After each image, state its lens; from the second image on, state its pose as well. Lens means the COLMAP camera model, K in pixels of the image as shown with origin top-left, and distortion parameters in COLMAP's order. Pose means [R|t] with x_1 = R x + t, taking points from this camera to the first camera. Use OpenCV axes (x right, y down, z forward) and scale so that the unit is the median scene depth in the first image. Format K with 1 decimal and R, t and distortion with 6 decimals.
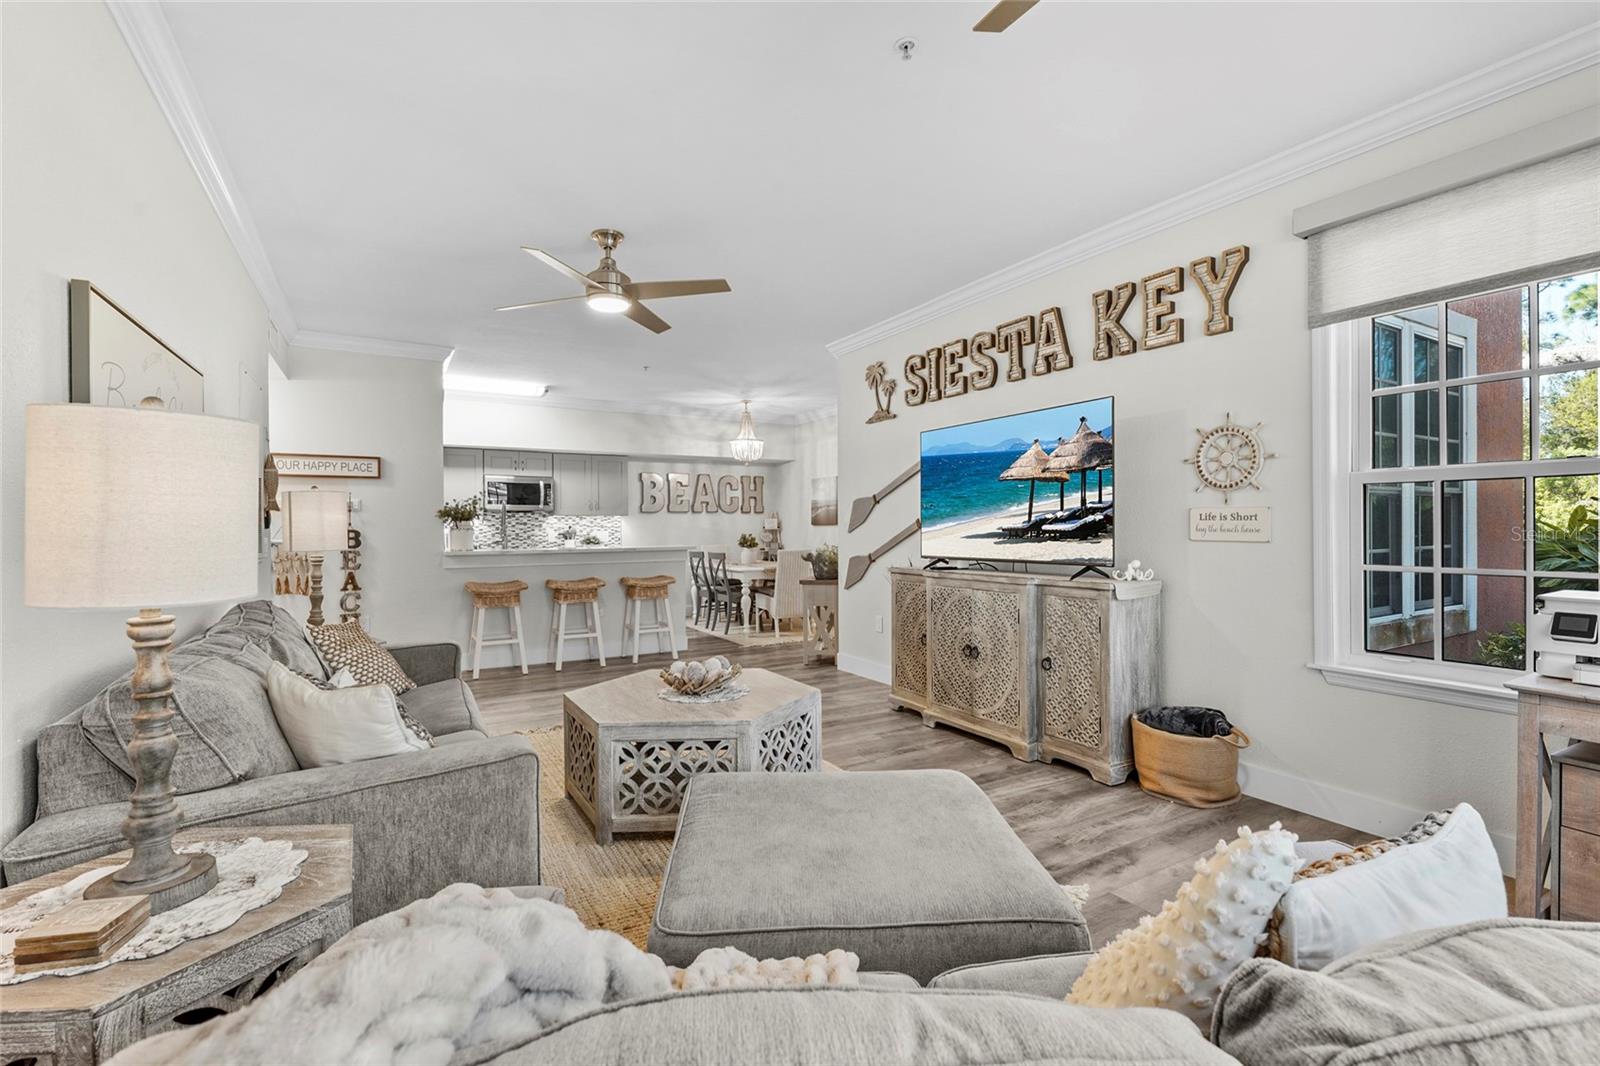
lens RADIAL K [[713.1, 0, 800.9], [0, 713.1, 526.9], [0, 0, 1]] dist [-0.001549, 0.000259]
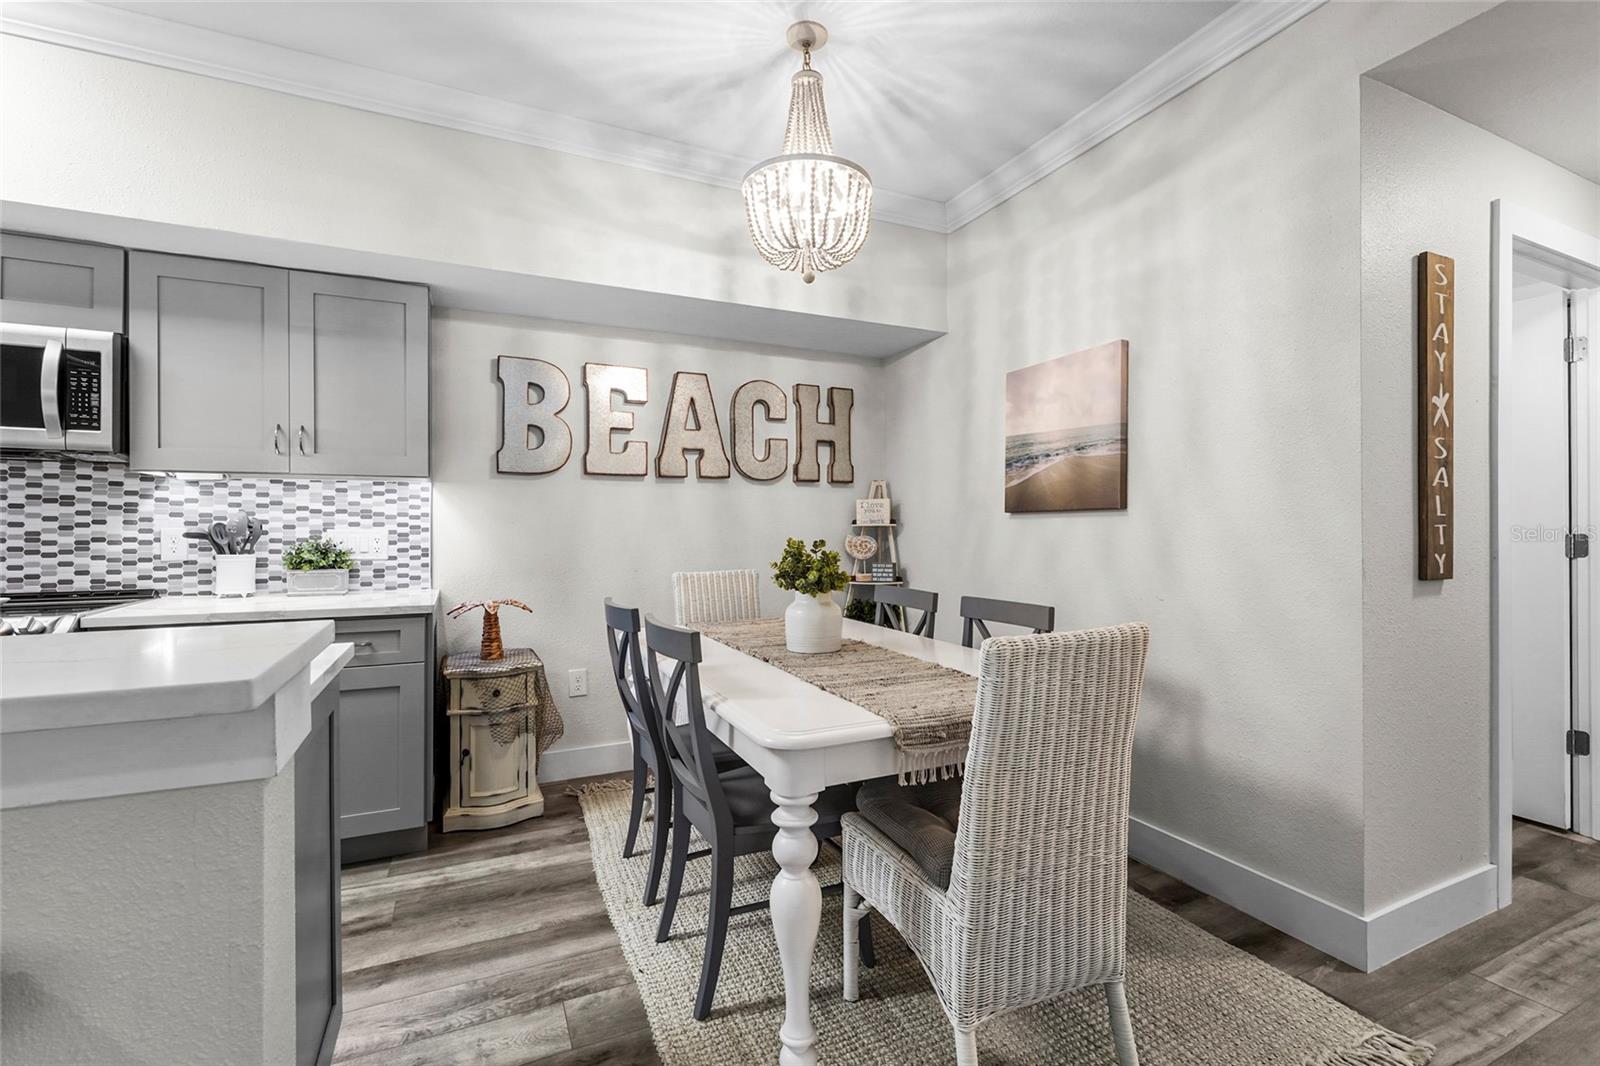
lens RADIAL K [[718.6, 0, 807.9], [0, 718.6, 524.8], [0, 0, 1]] dist [-0.000948, 0.000491]
pose [[0.996593, 0.006082, -0.082257, -0.080719], [-0.006605, 0.999960, -0.006083, 0.008775], [0.082217, 0.006605, 0.996593, 1.110431]]
